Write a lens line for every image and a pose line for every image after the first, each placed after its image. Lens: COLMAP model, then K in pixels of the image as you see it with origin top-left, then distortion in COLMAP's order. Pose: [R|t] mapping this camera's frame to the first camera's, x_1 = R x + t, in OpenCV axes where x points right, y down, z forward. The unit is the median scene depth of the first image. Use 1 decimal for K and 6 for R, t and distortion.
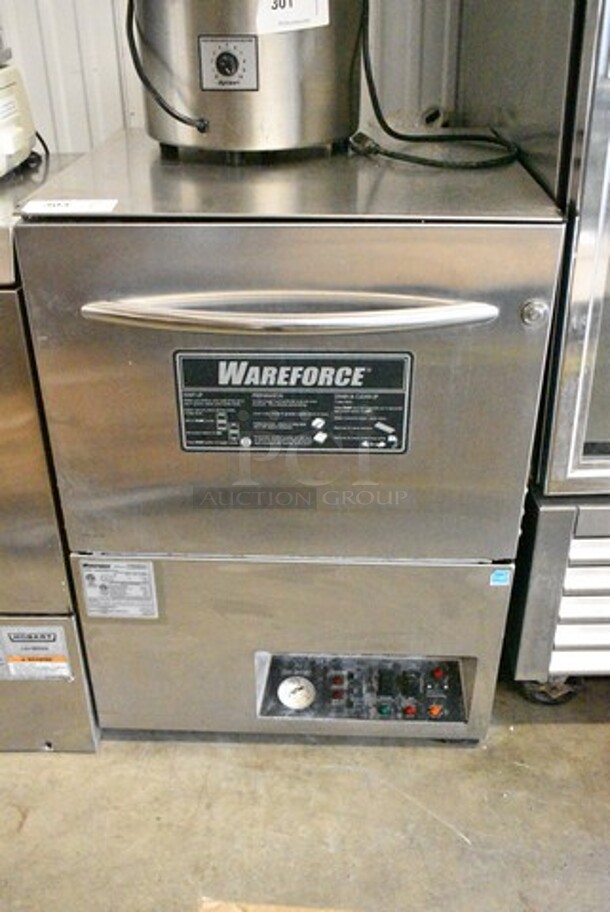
lens RADIAL K [[852.4, 0, 305.0], [0, 852.4, 456.0], [0, 0, 1]] dist [-0.006163, 0.001357]
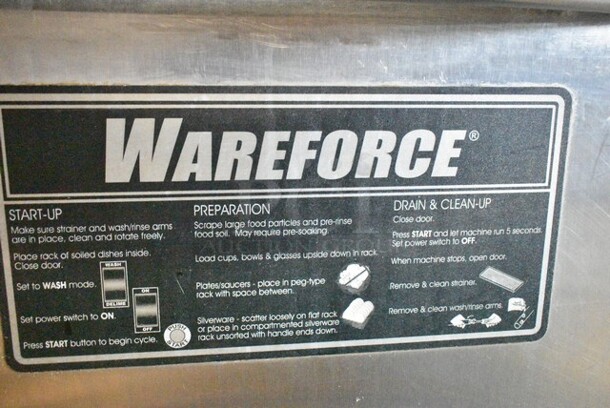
lens RADIAL K [[575.9, 0, 305.0], [0, 575.9, 204.0], [0, 0, 1]] dist [-0.008069, -0.002301]
pose [[0.984950, -0.027682, 0.170607, -0.056369], [0.076200, 0.955529, -0.284882, 0.006473], [-0.155134, 0.293595, 0.943258, 0.738601]]
